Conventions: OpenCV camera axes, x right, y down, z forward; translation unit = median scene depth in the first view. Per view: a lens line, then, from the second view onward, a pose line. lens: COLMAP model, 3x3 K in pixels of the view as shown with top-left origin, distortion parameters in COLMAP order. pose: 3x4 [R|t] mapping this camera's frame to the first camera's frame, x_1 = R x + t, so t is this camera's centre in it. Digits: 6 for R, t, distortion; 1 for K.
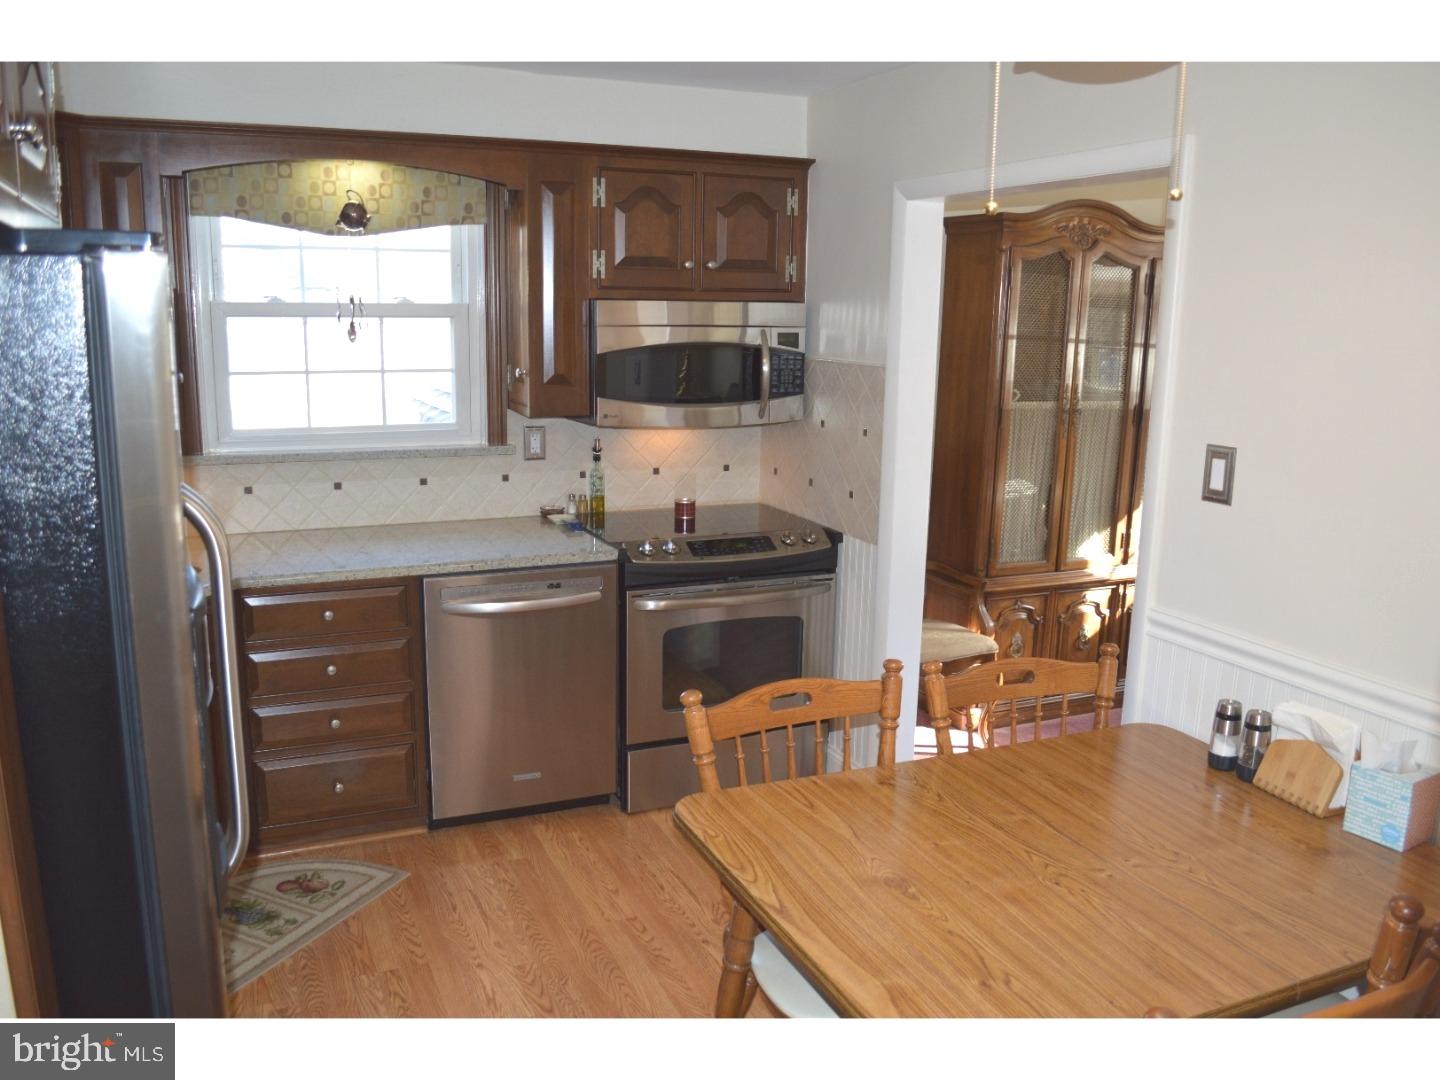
lens RADIAL K [[1168.9, 0, 711.9], [0, 1168.9, 547.5], [0, 0, 1]] dist [-0.075586, 0.005242]
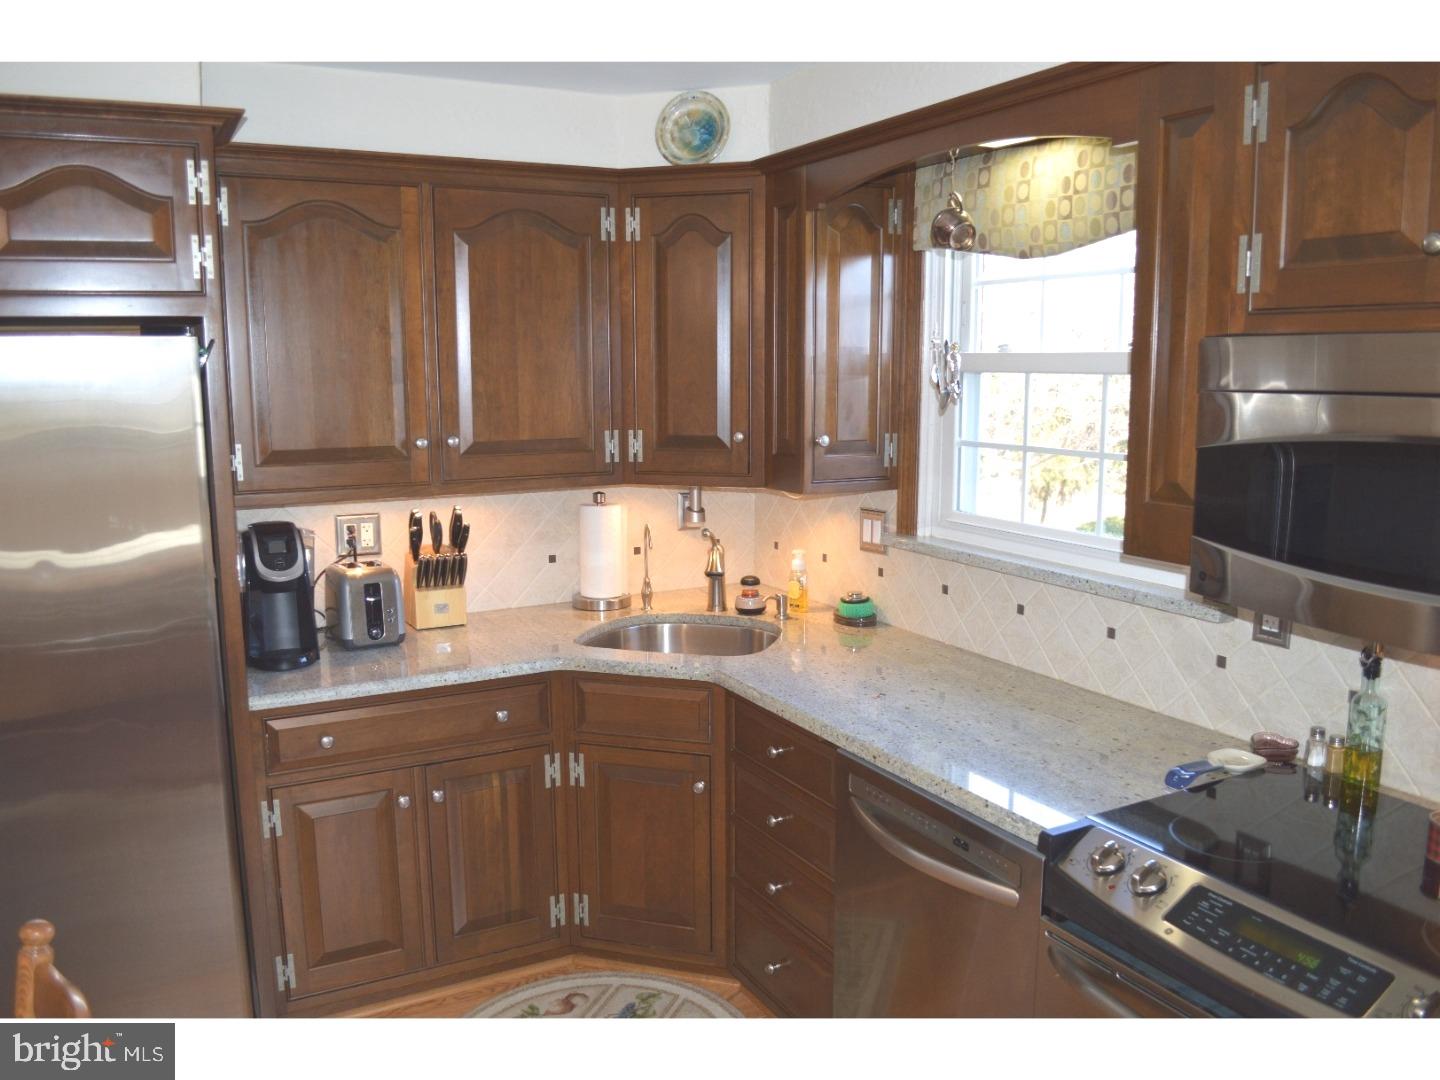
lens RADIAL K [[1168.9, 0, 711.9], [0, 1168.9, 547.5], [0, 0, 1]] dist [-0.075586, 0.005242]
pose [[0.061509, 0.139308, -0.988337, 0.378484], [-0.191414, 0.973478, 0.125301, -0.149033], [0.979580, 0.181475, 0.086543, 0.776169]]
